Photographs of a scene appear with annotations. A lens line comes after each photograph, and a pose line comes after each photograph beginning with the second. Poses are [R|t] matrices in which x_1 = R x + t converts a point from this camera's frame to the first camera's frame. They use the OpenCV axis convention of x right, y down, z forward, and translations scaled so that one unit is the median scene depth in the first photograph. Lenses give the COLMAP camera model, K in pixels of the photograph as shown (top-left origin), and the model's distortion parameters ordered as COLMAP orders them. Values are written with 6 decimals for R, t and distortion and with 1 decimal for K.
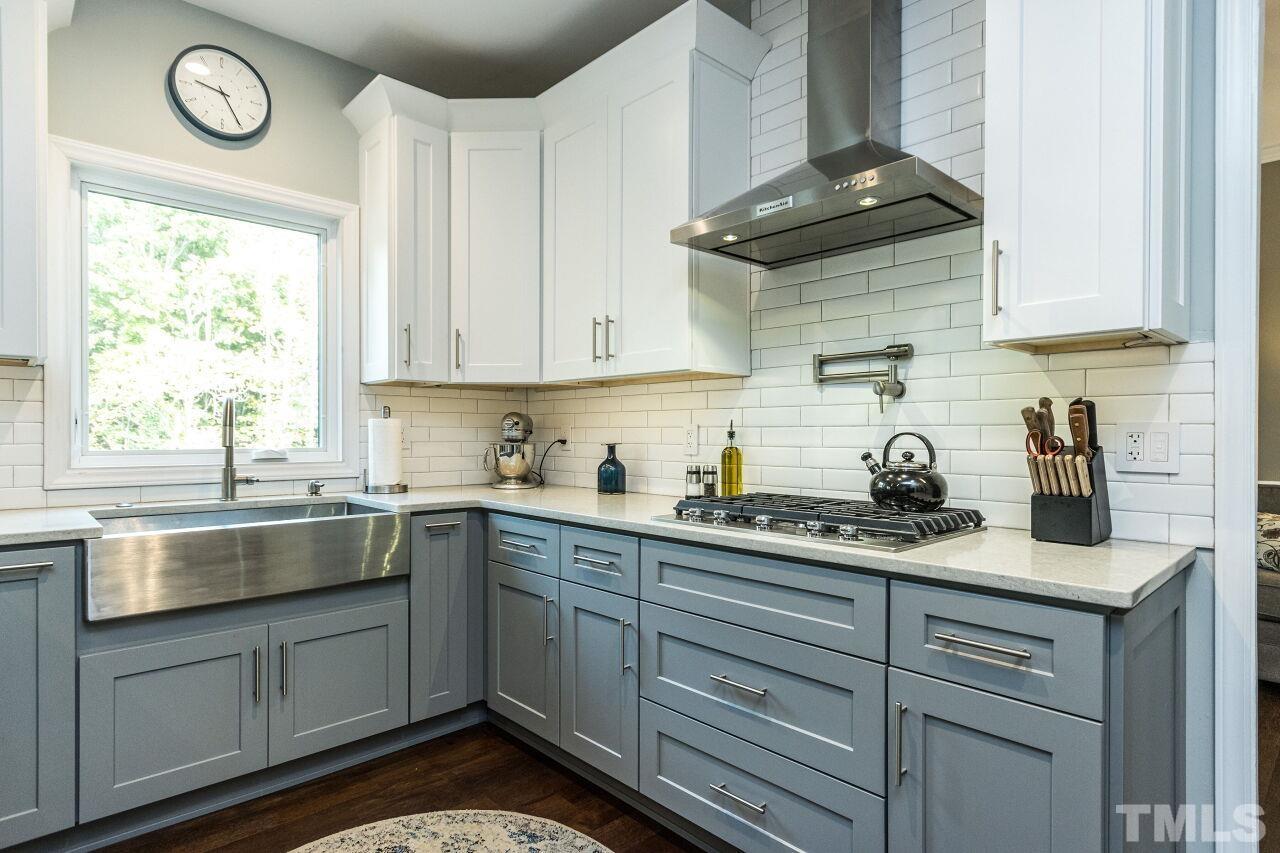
lens RADIAL K [[674.0, 0, 641.7], [0, 674.0, 431.9], [0, 0, 1]] dist [-0.001677, 0.001764]
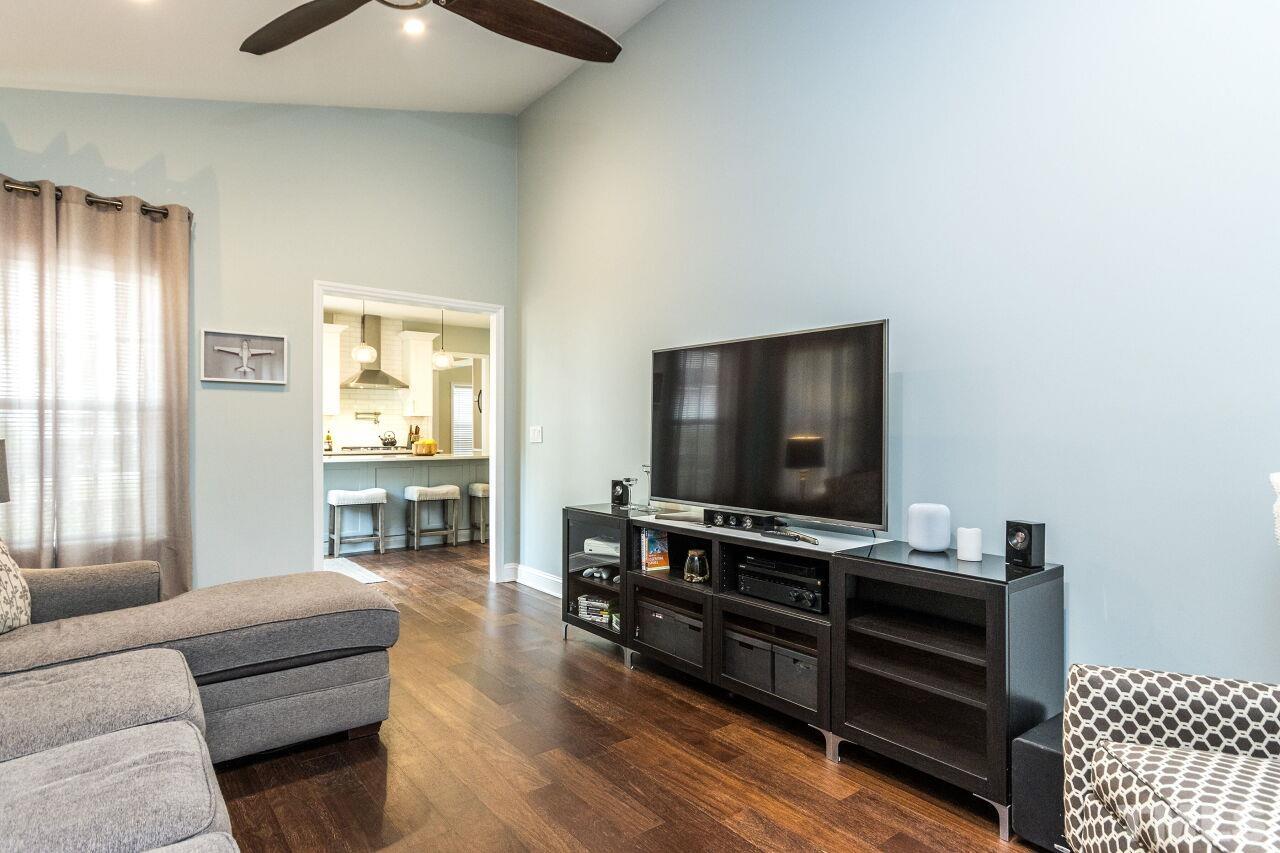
lens RADIAL K [[674.0, 0, 644.7], [0, 674.0, 425.5], [0, 0, 1]] dist [-0.001677, 0.001764]
pose [[0.091599, -0.001449, 0.995795, -3.341056], [0.001161, 0.999998, 0.001348, -0.033529], [-0.995795, 0.001033, 0.091600, -1.030124]]
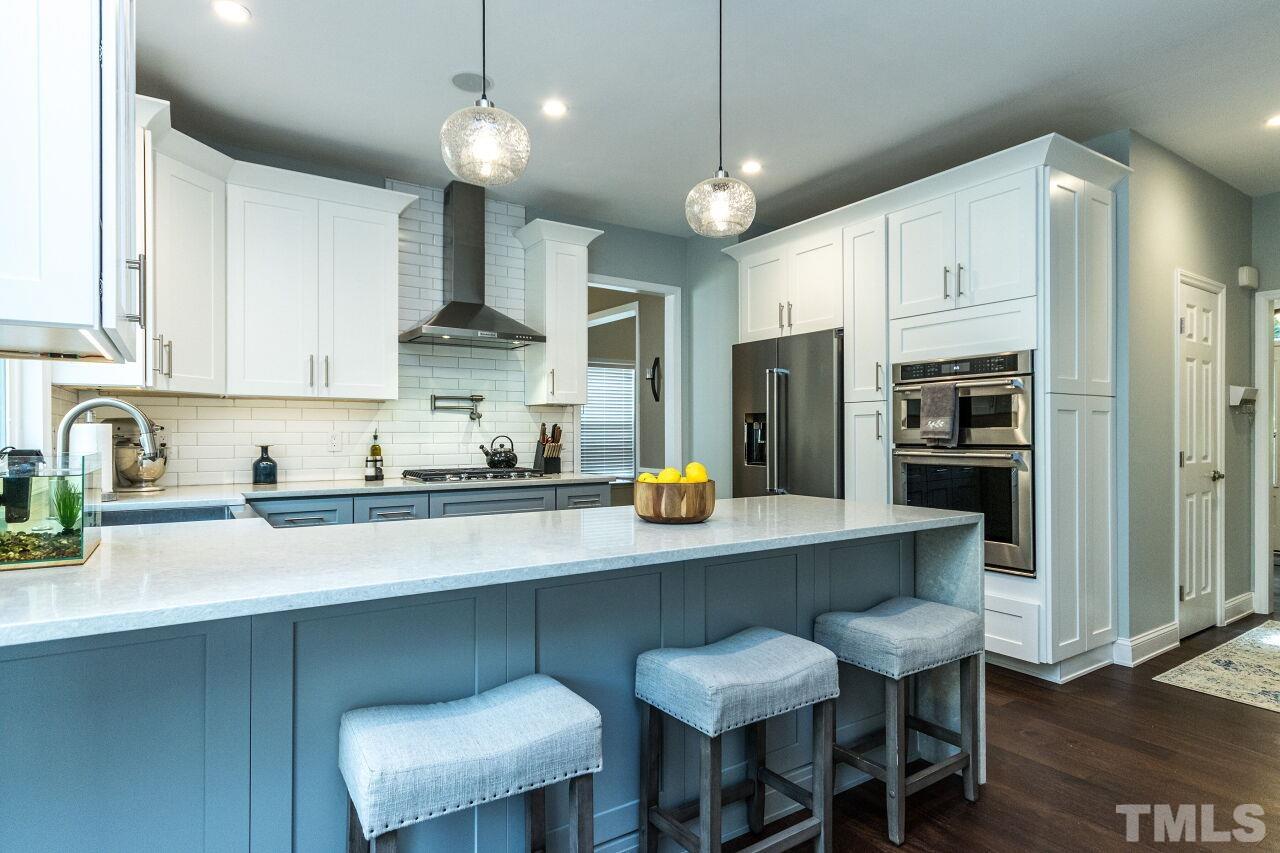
lens RADIAL K [[674.0, 0, 638.3], [0, 674.0, 430.7], [0, 0, 1]] dist [-0.001677, 0.001764]
pose [[0.178513, -0.000260, 0.983937, -1.369305], [-0.001156, 0.999999, 0.000474, -0.013673], [-0.983937, -0.001222, 0.178513, 0.082567]]
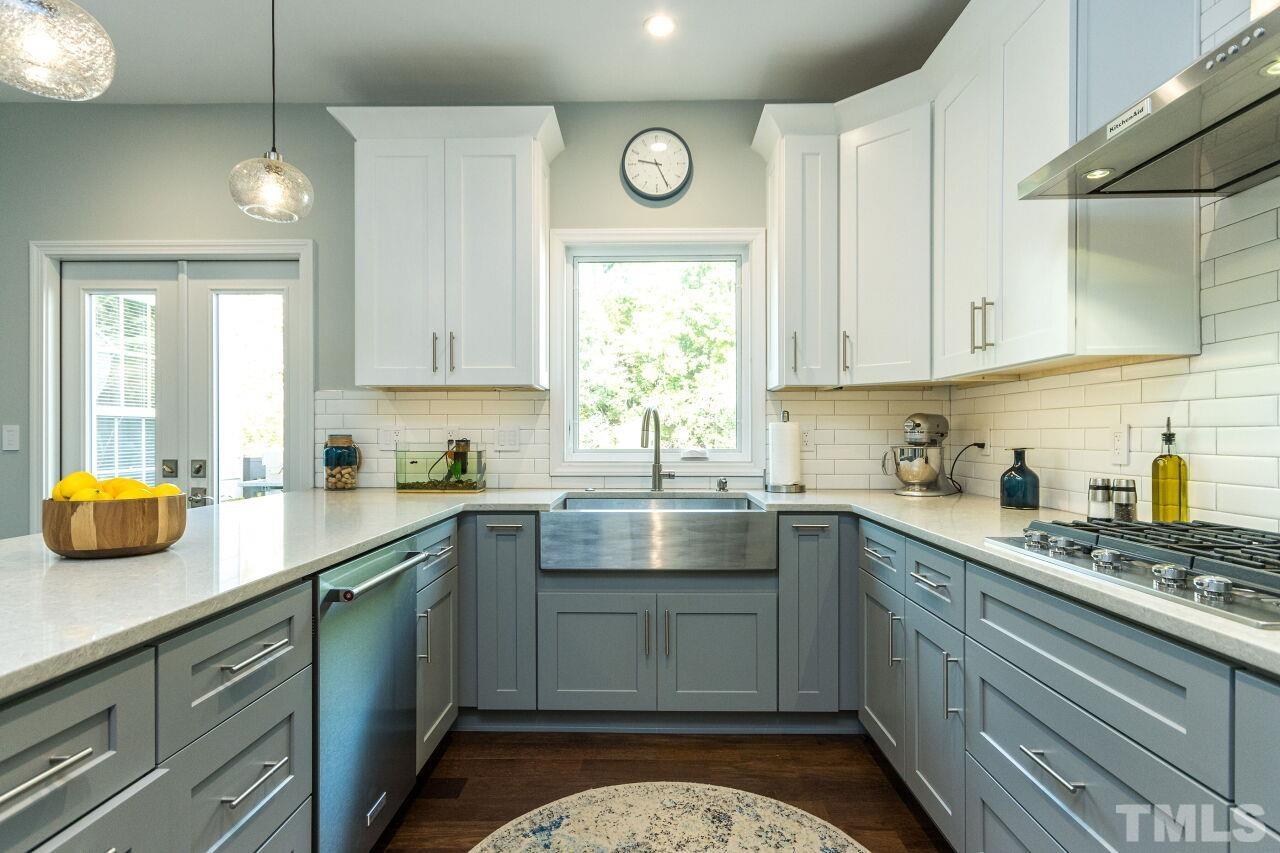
lens RADIAL K [[674.0, 0, 641.0], [0, 674.0, 432.7], [0, 0, 1]] dist [-0.001677, 0.001764]
pose [[0.715669, -0.004711, -0.698424, 0.234292], [0.003743, 0.999989, -0.002910, -0.001394], [0.698430, -0.000532, 0.715678, 0.091500]]
